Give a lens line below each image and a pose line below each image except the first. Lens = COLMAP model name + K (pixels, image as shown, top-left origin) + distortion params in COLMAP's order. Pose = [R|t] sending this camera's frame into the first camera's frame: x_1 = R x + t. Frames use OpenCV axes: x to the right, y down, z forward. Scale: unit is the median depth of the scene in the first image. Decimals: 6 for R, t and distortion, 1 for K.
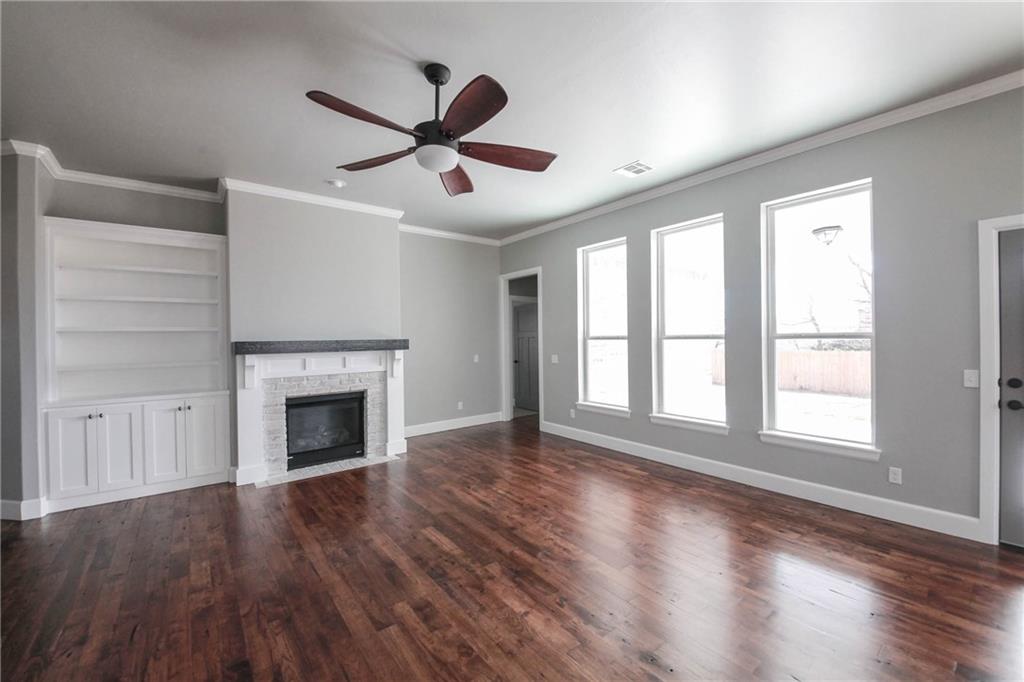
lens RADIAL K [[409.8, 0, 512.0], [0, 409.8, 341.0], [0, 0, 1]] dist [0.028766, -0.022103]
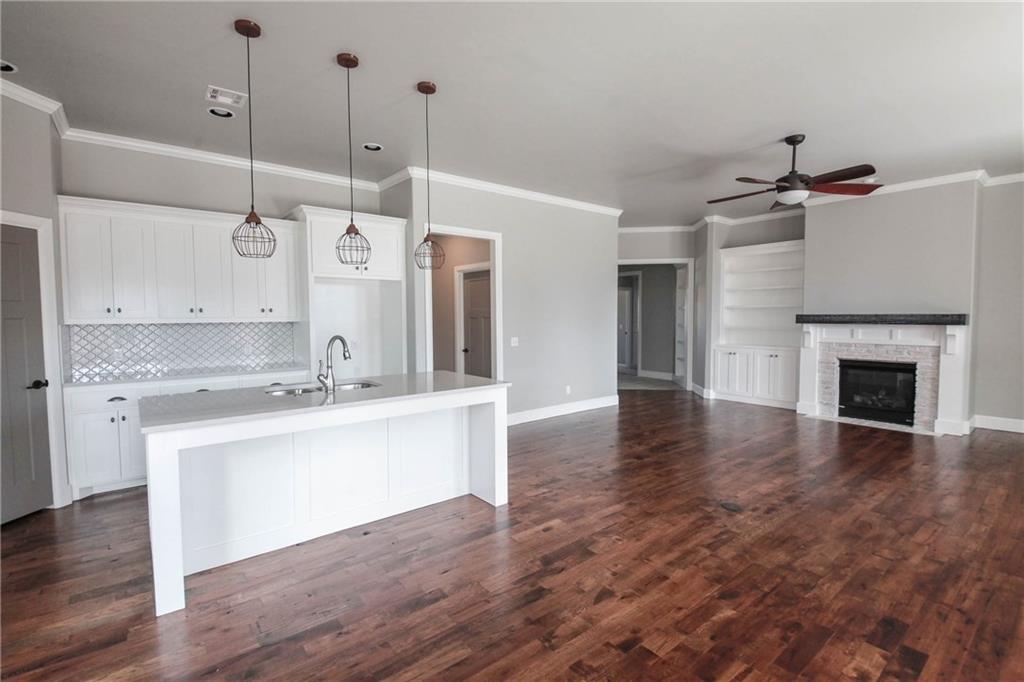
lens RADIAL K [[480.6, 0, 512.0], [0, 480.6, 341.0], [0, 0, 1]] dist [0.001935, -0.000027]
pose [[0.021428, 0.069312, -0.997365, 0.944814], [-0.003399, 0.997593, 0.069255, -0.017480], [0.999765, 0.001906, 0.021612, -0.041515]]
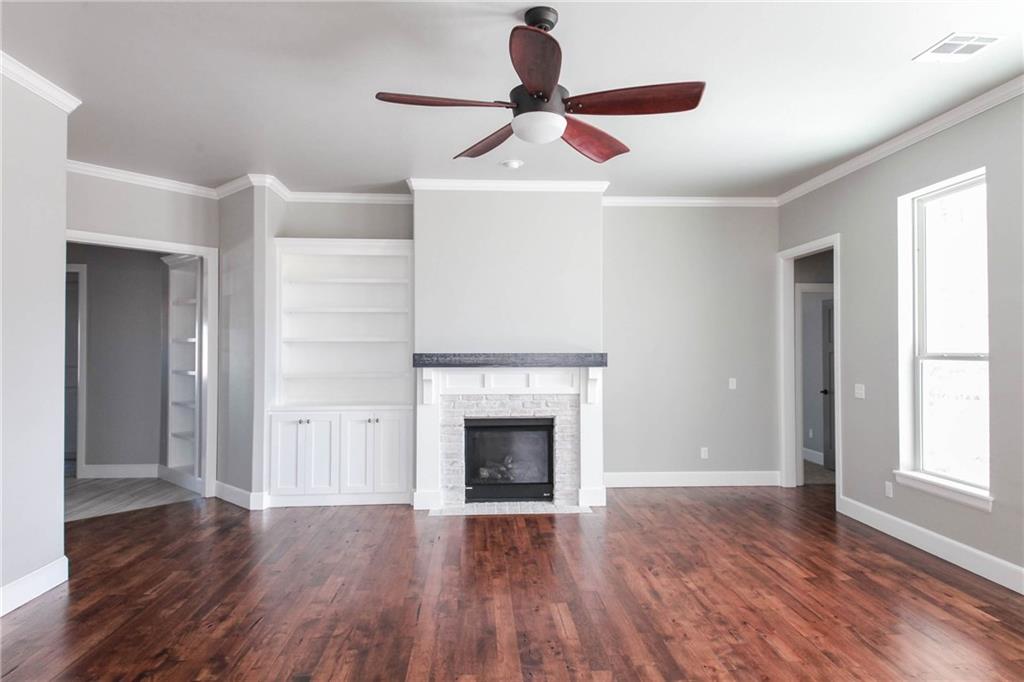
lens RADIAL K [[591.2, 0, 512.0], [0, 591.2, 341.0], [0, 0, 1]] dist [0.079362, -0.076022]
pose [[0.824074, 0.005196, -0.566459, 0.251053], [-0.015666, 0.999785, -0.013621, -0.010214], [0.566266, 0.020099, 0.823977, 0.022955]]
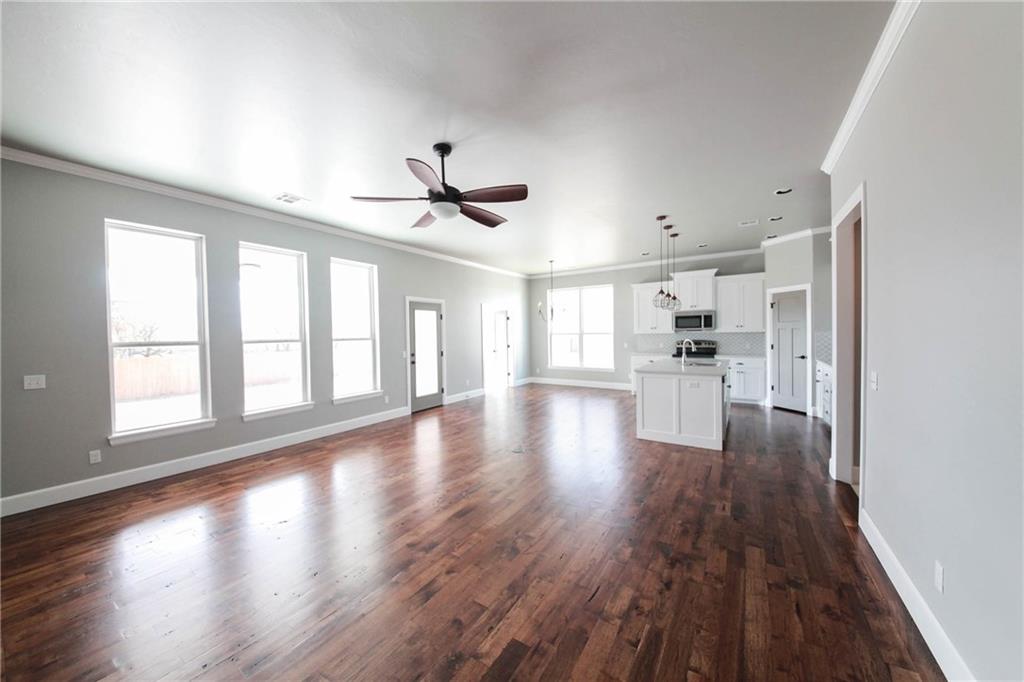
lens RADIAL K [[354.6, 0, 512.0], [0, 354.6, 341.0], [0, 0, 1]] dist [-0.000308, -0.000030]
pose [[-0.323591, 0.000631, 0.946197, -0.832599], [0.031569, 0.999450, 0.010129, 0.002408], [-0.945670, 0.033148, -0.323433, 0.703780]]
